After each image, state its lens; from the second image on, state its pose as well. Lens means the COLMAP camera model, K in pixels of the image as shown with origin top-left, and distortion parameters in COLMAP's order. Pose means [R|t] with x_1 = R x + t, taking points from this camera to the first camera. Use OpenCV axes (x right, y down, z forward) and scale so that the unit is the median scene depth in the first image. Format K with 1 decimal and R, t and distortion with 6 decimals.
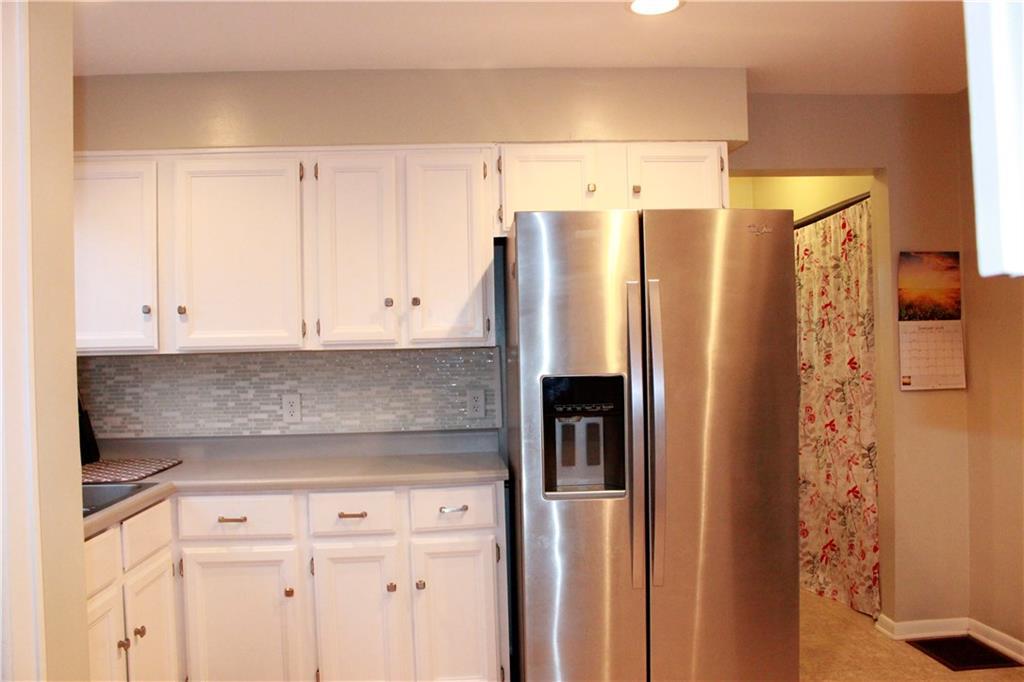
lens RADIAL K [[849.2, 0, 510.6], [0, 849.2, 346.0], [0, 0, 1]] dist [-0.166550, 0.140135]
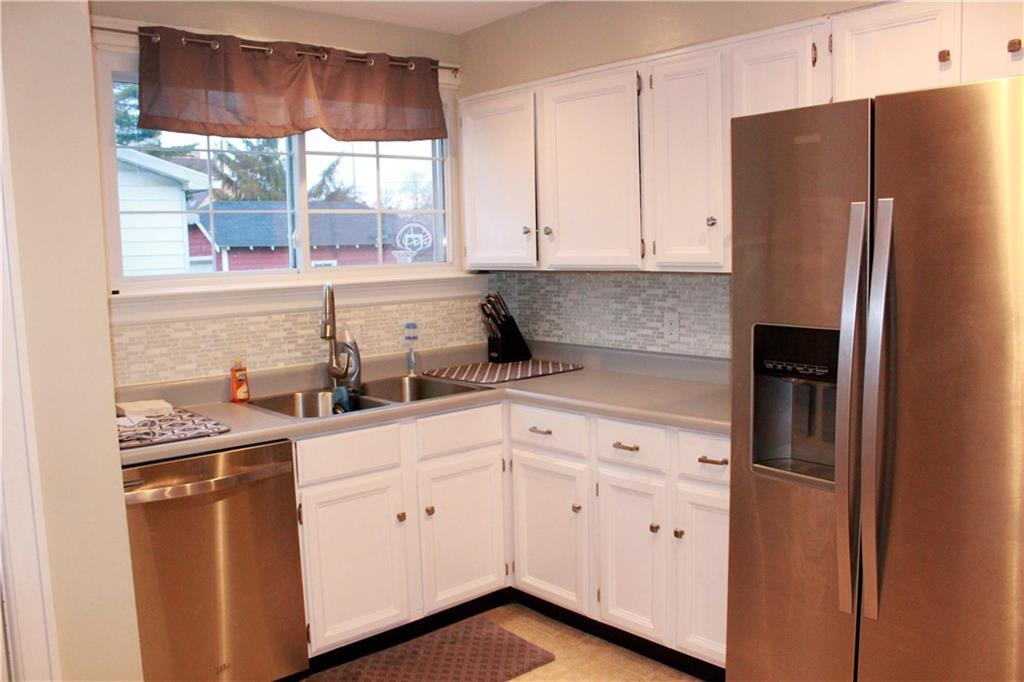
lens RADIAL K [[849.2, 0, 513.5], [0, 849.2, 341.3], [0, 0, 1]] dist [-0.166550, 0.140135]
pose [[0.609255, 0.097114, -0.787005, 0.408307], [0.015665, 0.990805, 0.134389, -0.044647], [0.792820, -0.094205, 0.602131, 0.261347]]
